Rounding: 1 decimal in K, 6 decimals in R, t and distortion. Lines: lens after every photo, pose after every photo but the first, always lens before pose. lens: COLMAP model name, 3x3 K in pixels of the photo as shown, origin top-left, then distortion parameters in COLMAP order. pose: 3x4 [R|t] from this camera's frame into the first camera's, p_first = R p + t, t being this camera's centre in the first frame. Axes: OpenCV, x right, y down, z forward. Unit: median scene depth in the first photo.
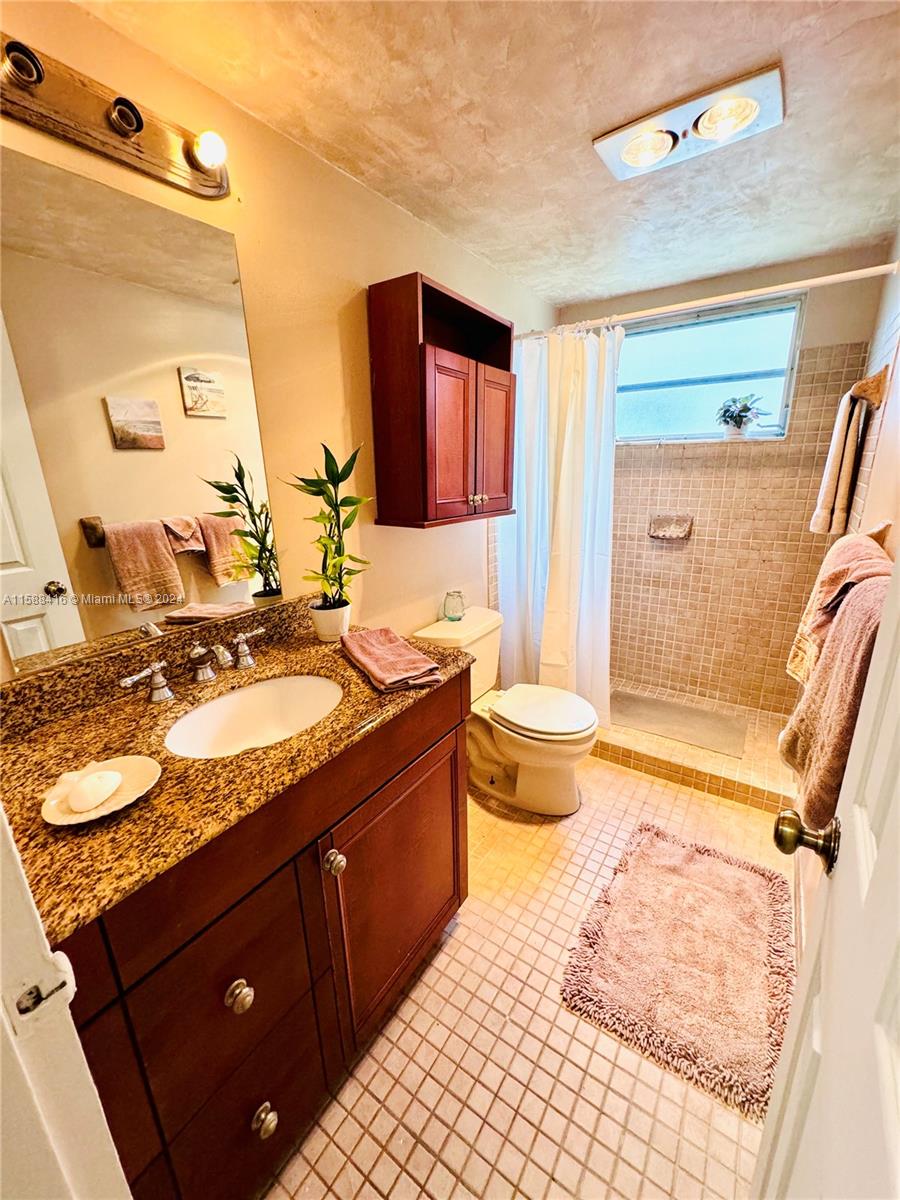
lens RADIAL K [[478.4, 0, 450.0], [0, 478.4, 600.0], [0, 0, 1]] dist [-0.002378, 0.000574]
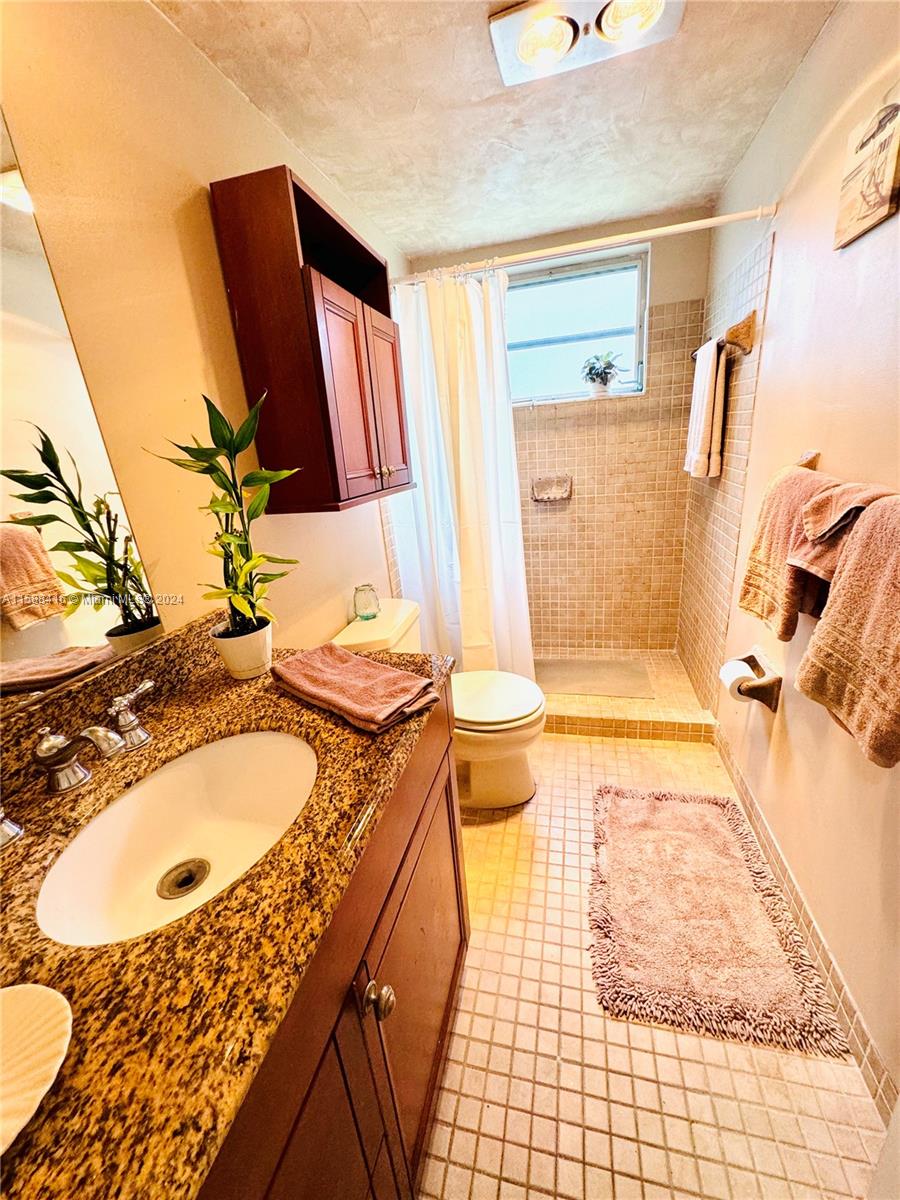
lens RADIAL K [[478.4, 0, 450.0], [0, 478.4, 600.0], [0, 0, 1]] dist [-0.002378, 0.000574]
pose [[0.935139, -0.166320, 0.312814, -0.164602], [0.156960, 0.986069, 0.055061, -0.020299], [-0.317614, -0.002390, 0.948217, 0.204054]]
